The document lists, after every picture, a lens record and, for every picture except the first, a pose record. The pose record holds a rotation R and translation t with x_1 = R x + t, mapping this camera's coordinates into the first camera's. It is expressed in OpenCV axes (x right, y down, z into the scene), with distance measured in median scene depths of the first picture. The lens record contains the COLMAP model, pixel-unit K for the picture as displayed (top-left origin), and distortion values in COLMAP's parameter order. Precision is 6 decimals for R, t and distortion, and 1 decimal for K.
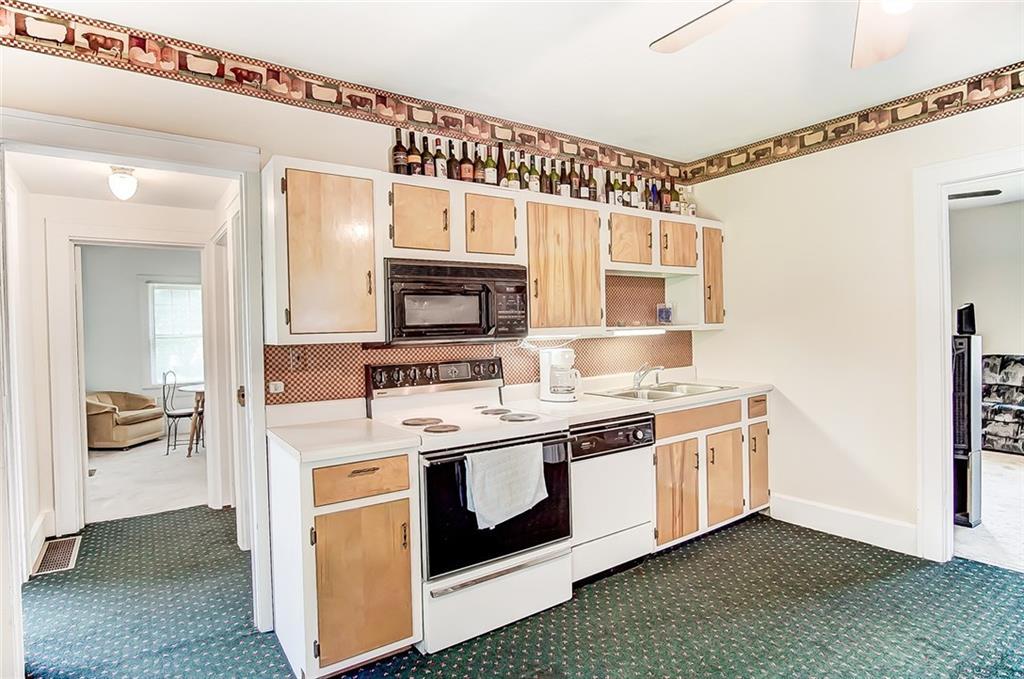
lens RADIAL K [[551.3, 0, 508.5], [0, 551.3, 335.7], [0, 0, 1]] dist [-0.035350, 0.011293]
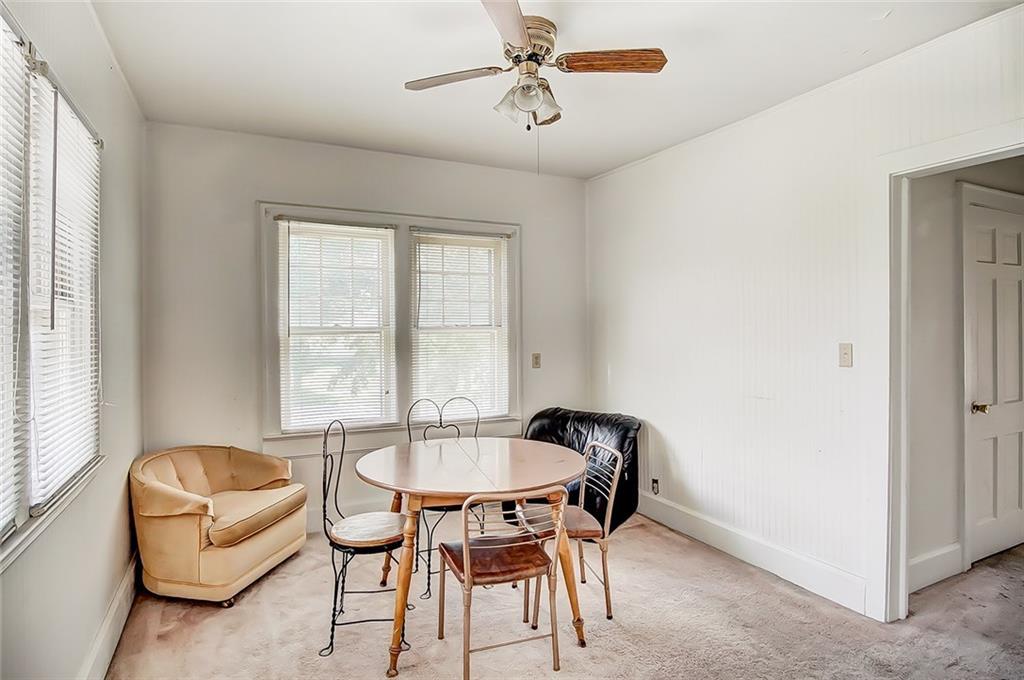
lens RADIAL K [[551.3, 0, 508.5], [0, 551.3, 336.2], [0, 0, 1]] dist [-0.035350, 0.011293]
pose [[0.987225, 0.017480, -0.158372, -0.384536], [-0.017261, 0.999847, 0.002757, 0.000726], [0.158396, 0.000012, 0.987376, 0.555423]]
